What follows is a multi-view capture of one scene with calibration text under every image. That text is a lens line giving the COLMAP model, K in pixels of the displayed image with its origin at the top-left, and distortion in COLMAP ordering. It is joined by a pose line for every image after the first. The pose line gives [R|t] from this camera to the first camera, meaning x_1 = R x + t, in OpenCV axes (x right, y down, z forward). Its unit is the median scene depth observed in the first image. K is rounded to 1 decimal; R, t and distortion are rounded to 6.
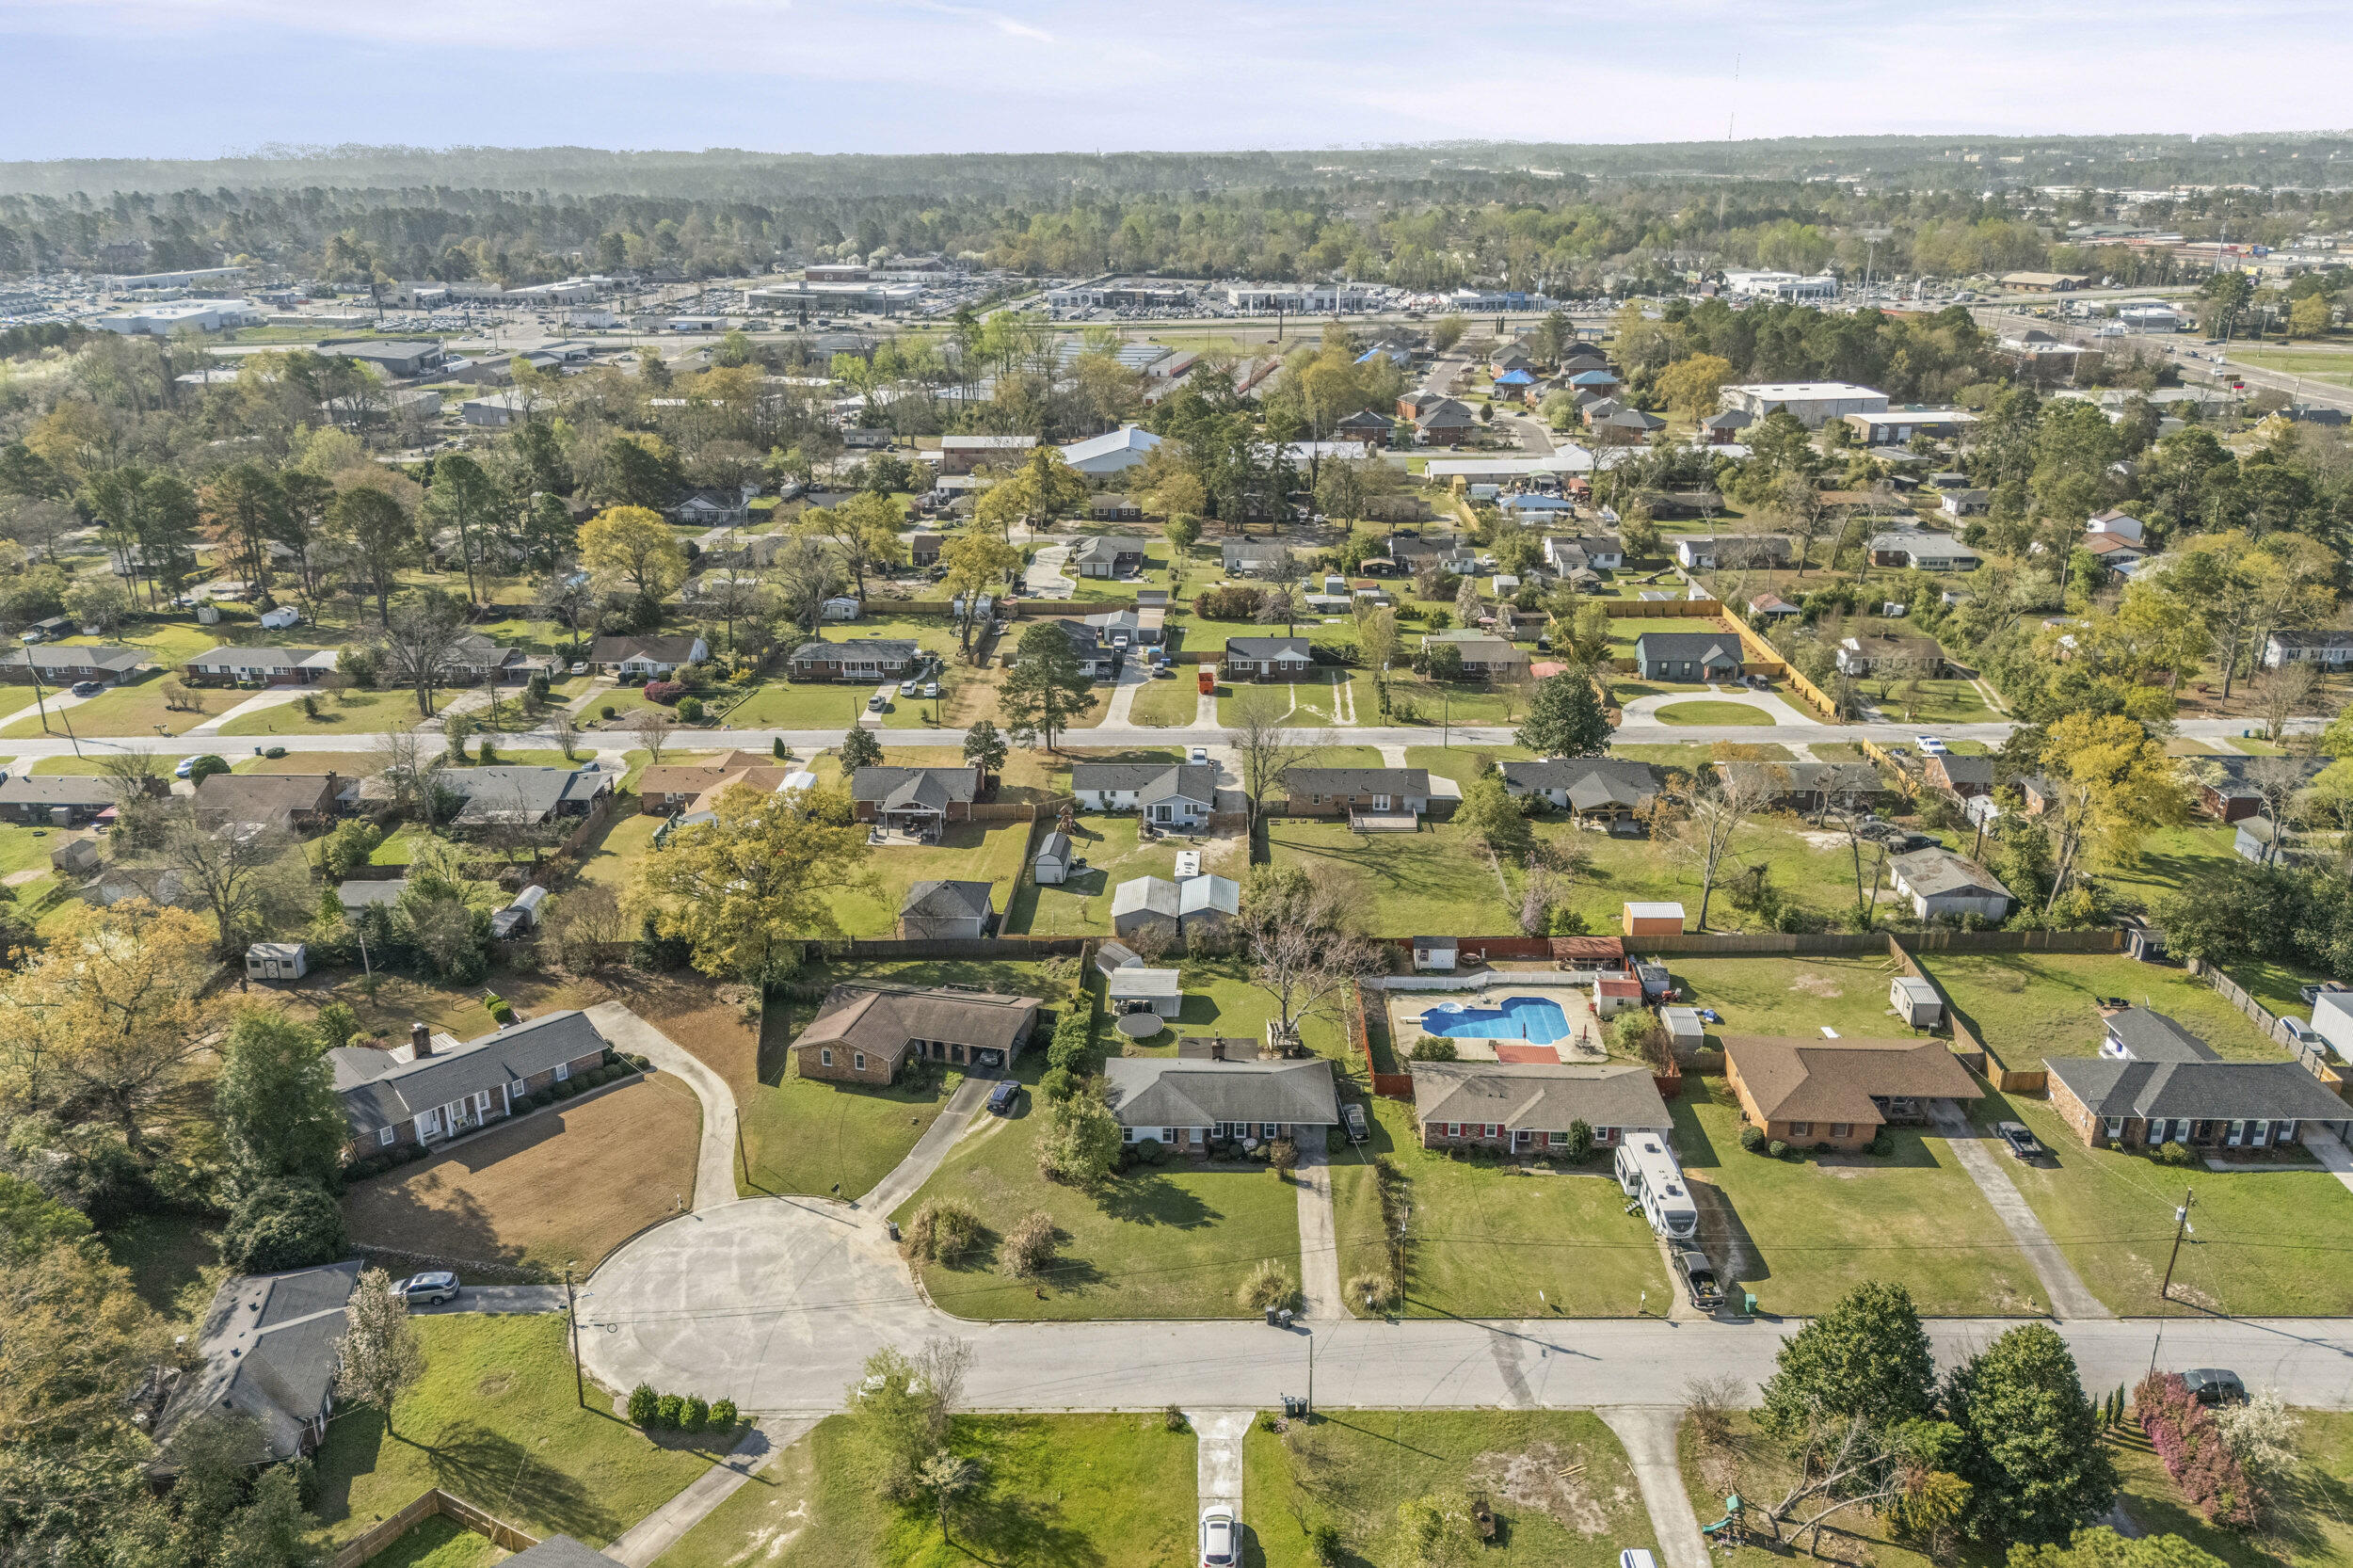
lens RADIAL K [[1720.3, 0, 1176.5], [0, 1720.3, 784.0], [0, 0, 1]] dist [0.088509, -0.090222]
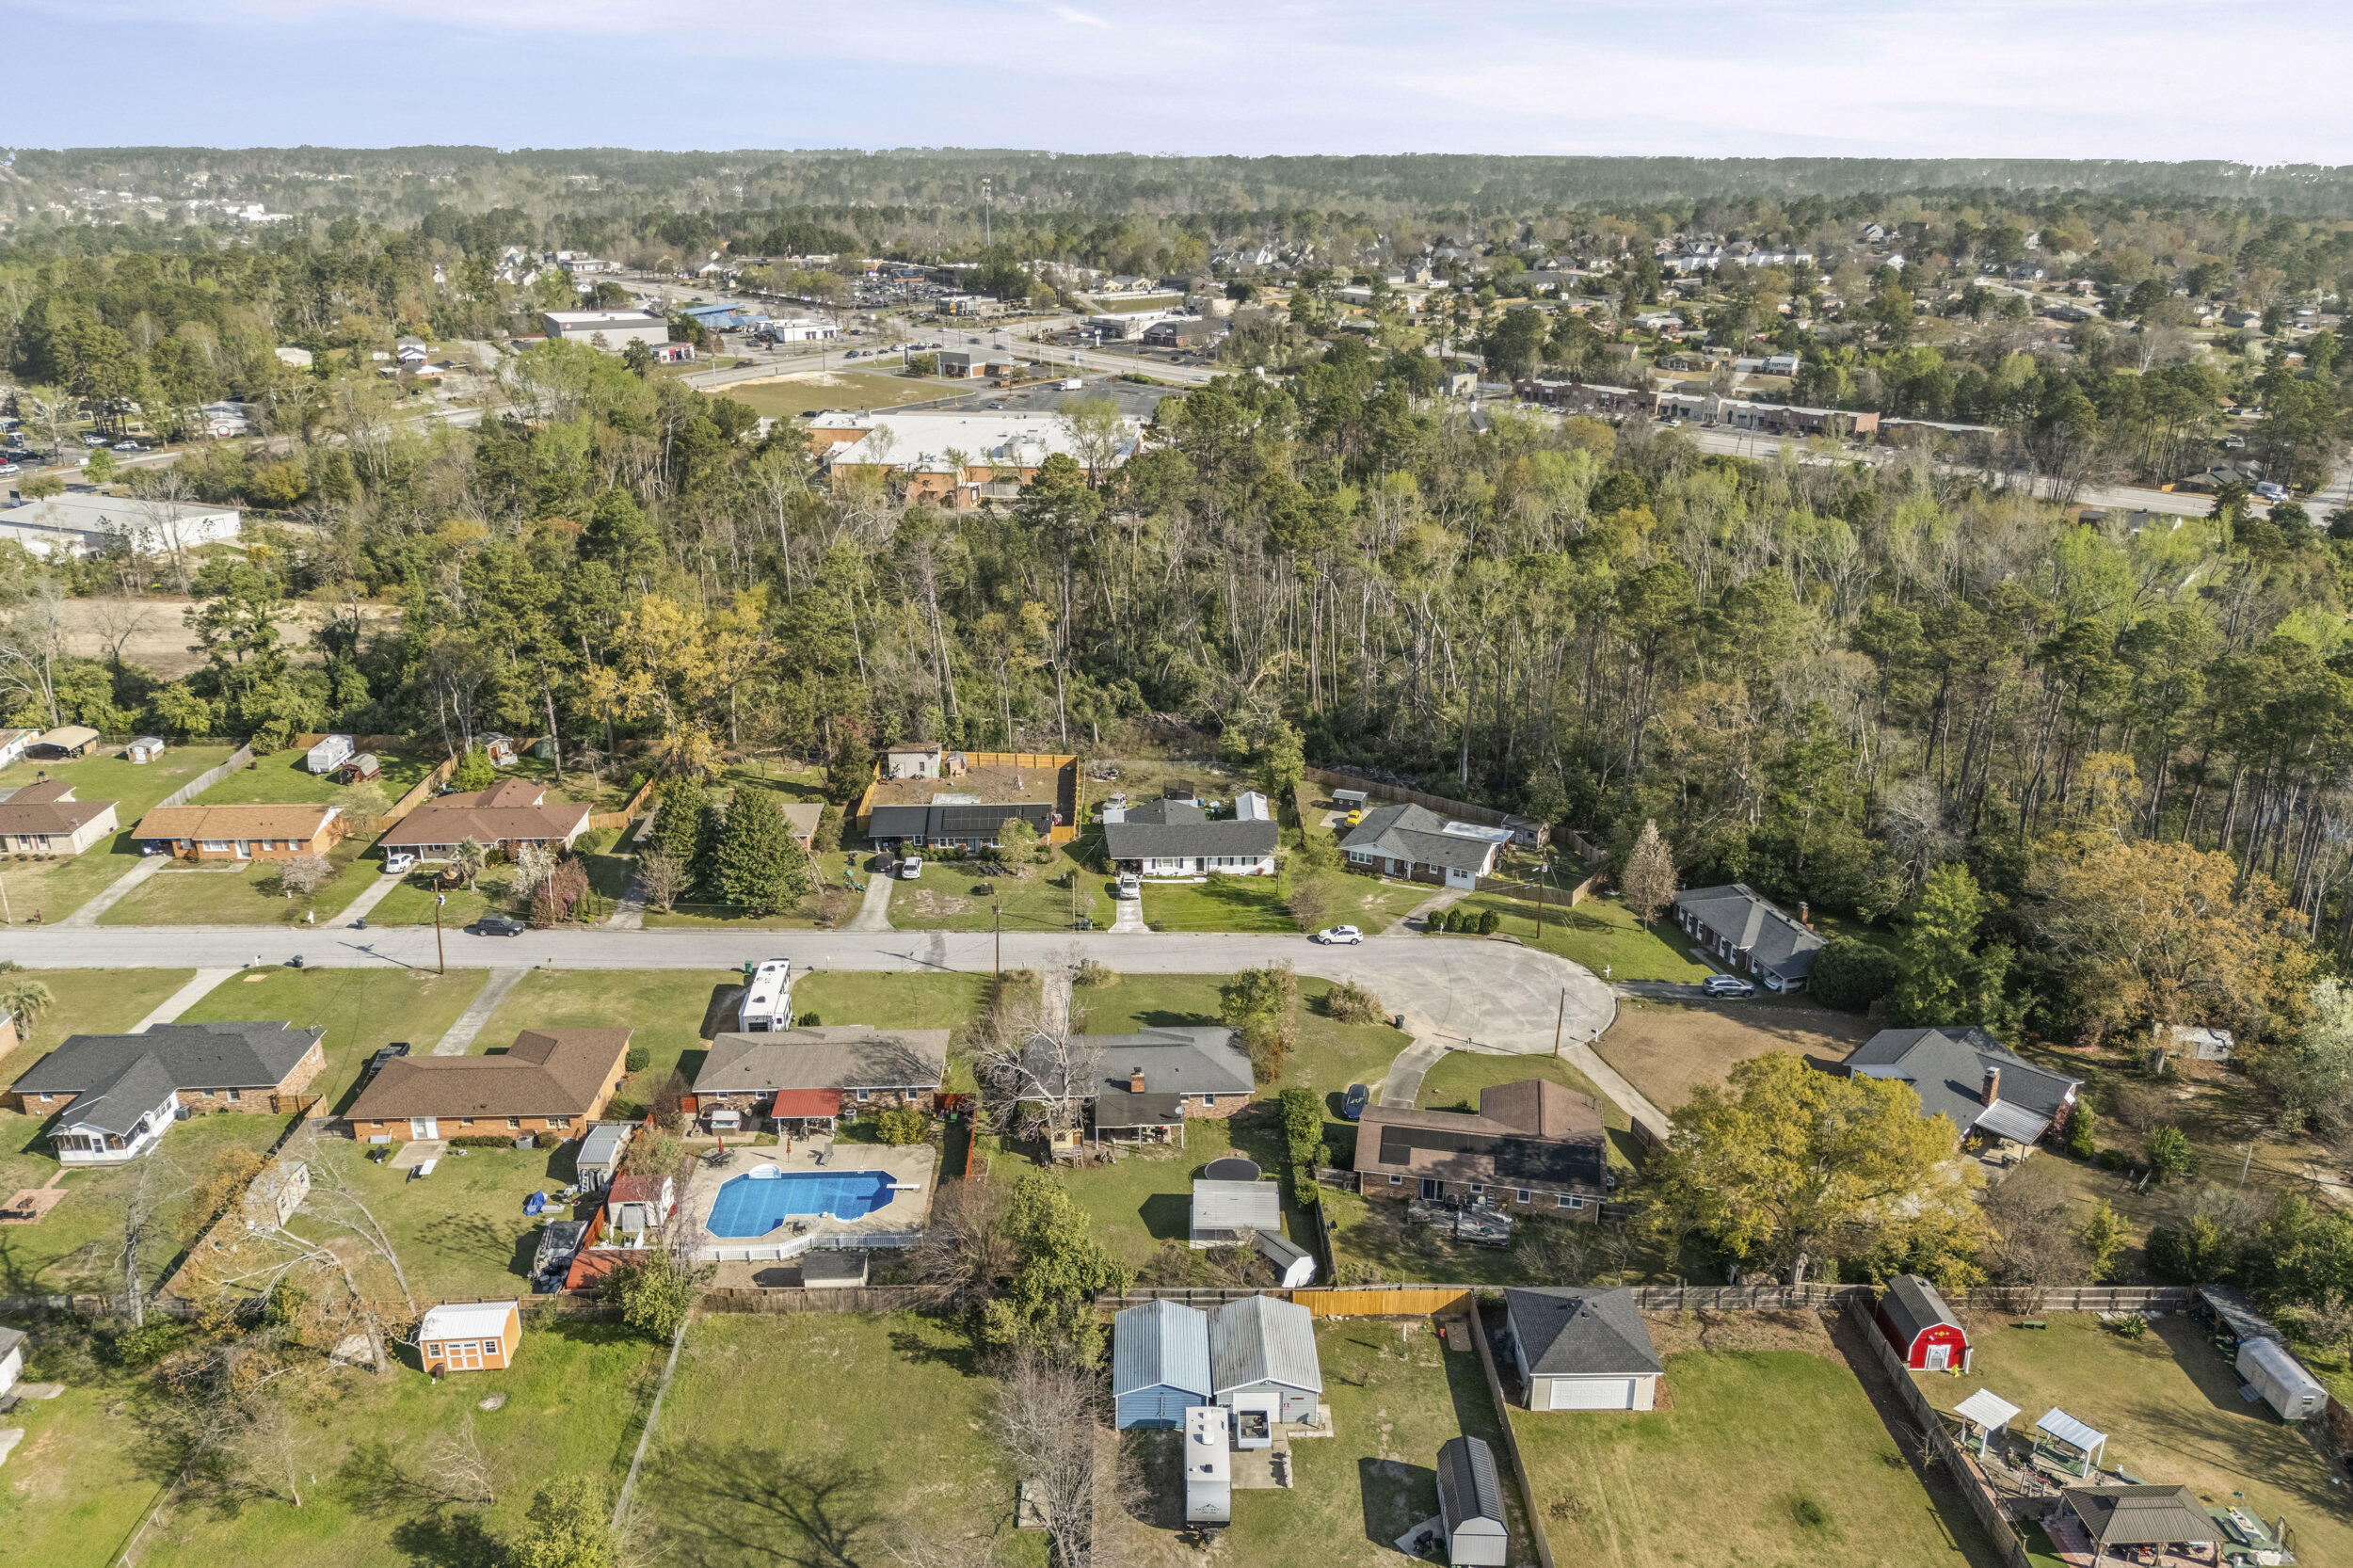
lens RADIAL K [[1744.1, 0, 1176.5], [0, 1744.1, 784.0], [0, 0, 1]] dist [0.087756, -0.099169]
pose [[-0.998193, 0.024956, -0.054660, 0.054359], [-0.017541, 0.749031, 0.662303, -0.646341], [0.057471, 0.662065, -0.747240, 1.707397]]
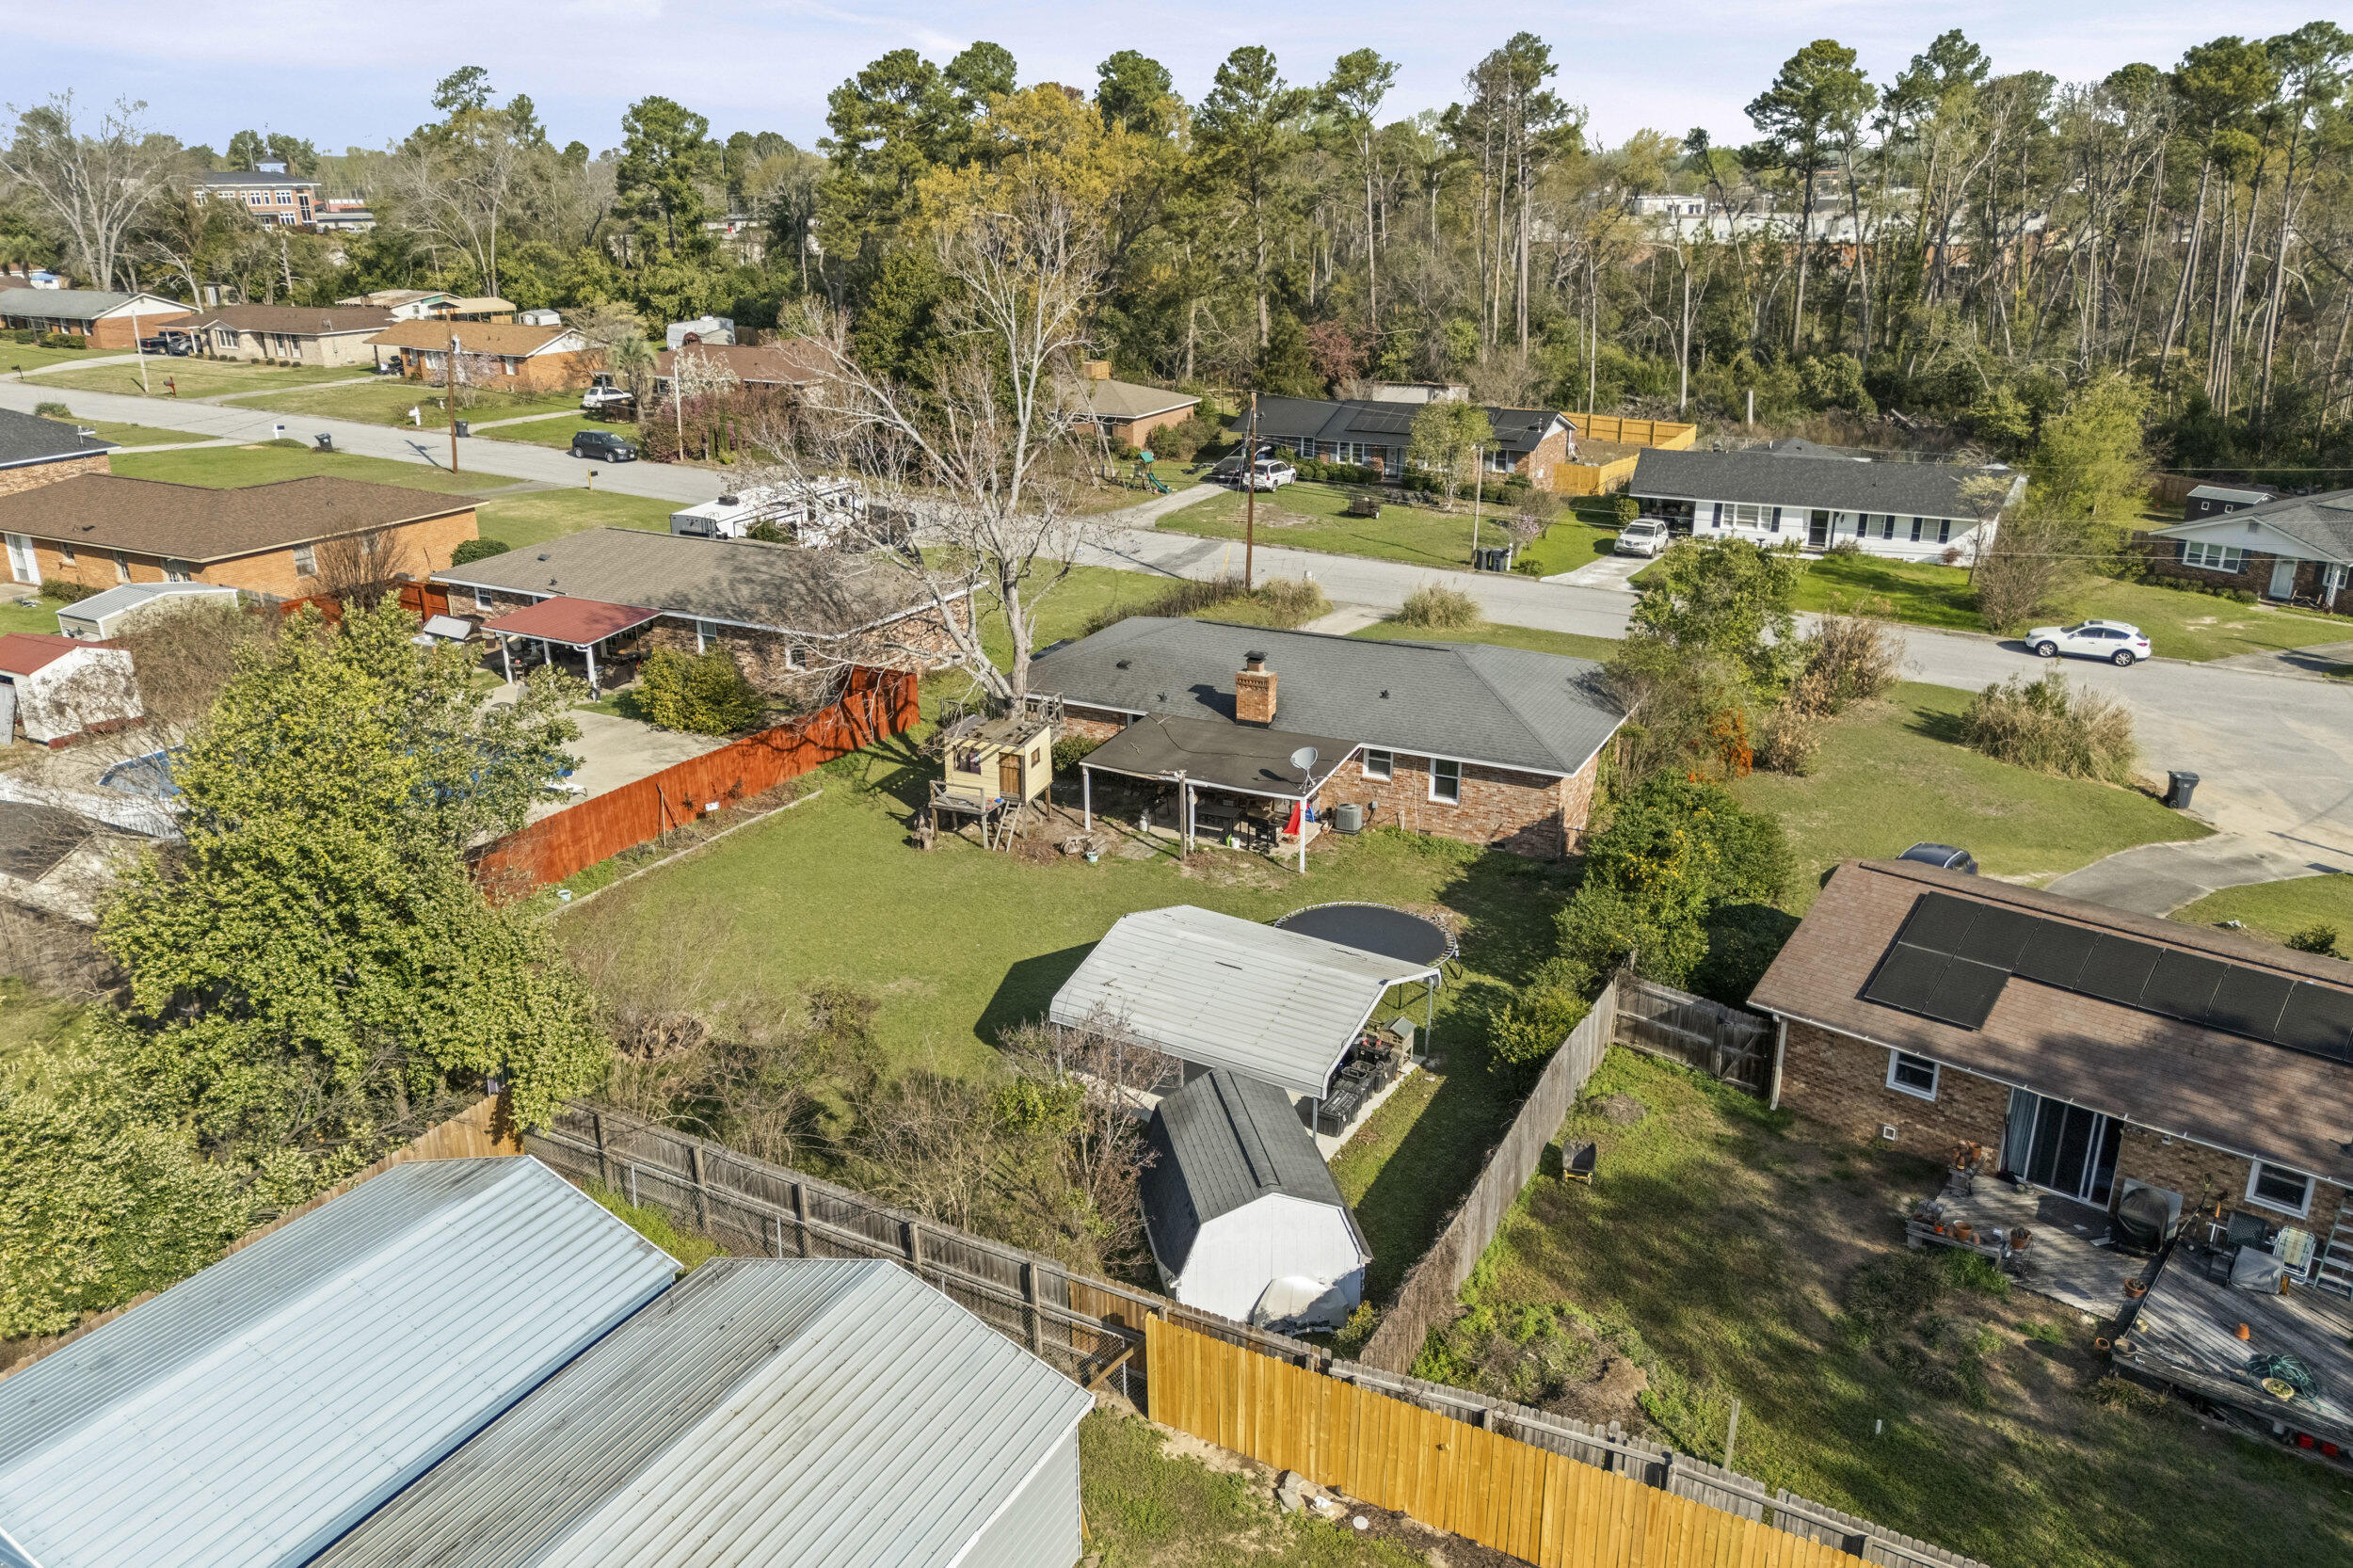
lens RADIAL K [[1720.3, 0, 1176.5], [0, 1720.3, 784.0], [0, 0, 1]] dist [0.088509, -0.090222]
pose [[-0.894134, -0.140969, 0.425033, -0.118314], [0.168425, 0.773596, 0.610887, -0.047959], [-0.414920, 0.617801, -0.667955, 1.319944]]
